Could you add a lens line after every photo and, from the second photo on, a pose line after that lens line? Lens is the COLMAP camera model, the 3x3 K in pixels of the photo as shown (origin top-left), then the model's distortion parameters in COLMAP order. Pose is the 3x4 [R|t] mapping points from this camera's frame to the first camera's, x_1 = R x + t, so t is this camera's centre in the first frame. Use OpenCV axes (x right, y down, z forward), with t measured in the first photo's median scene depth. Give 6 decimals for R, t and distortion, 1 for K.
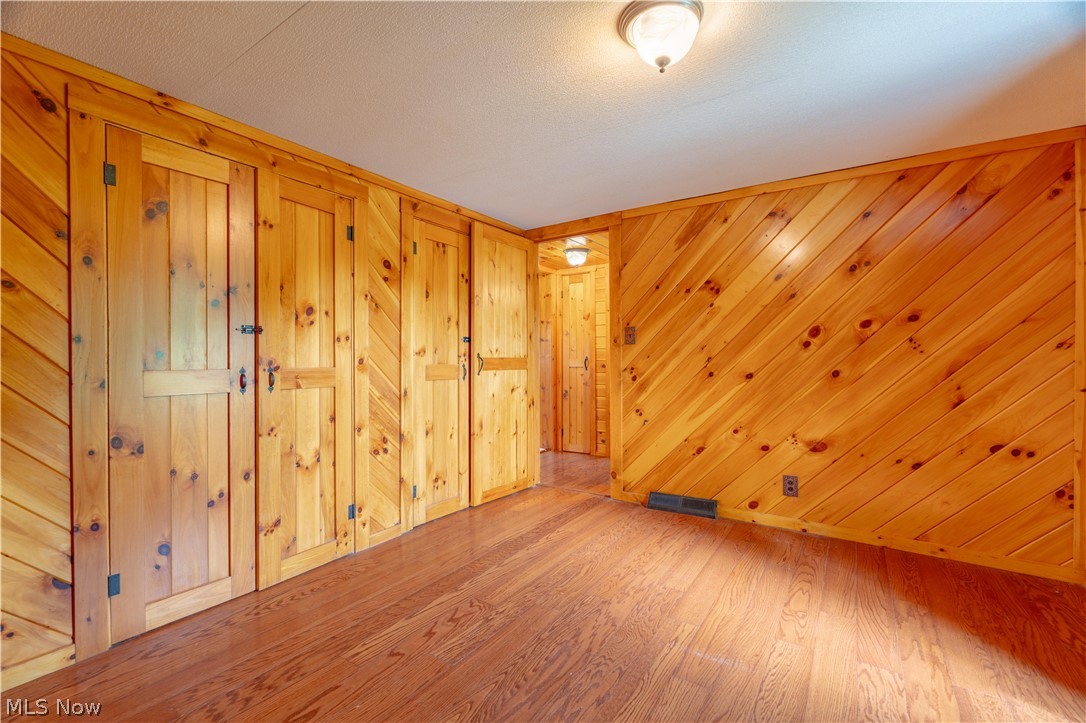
lens RADIAL K [[484.0, 0, 543.7], [0, 484.0, 360.8], [0, 0, 1]] dist [0.000671, 0.000072]
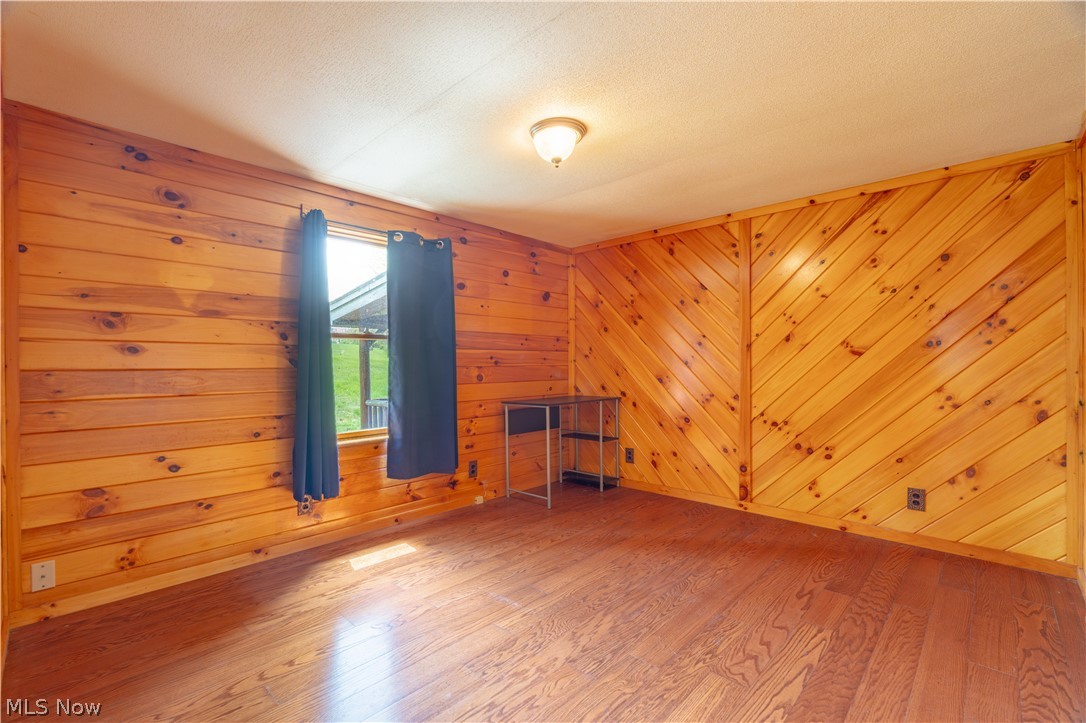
lens RADIAL K [[484.0, 0, 542.0], [0, 484.0, 363.5], [0, 0, 1]] dist [0.000671, 0.000072]
pose [[-0.985432, 0.010754, 0.169727, 0.036932], [0.011485, 0.999928, 0.003330, -0.007880], [-0.169679, 0.005231, -0.985485, 2.024515]]
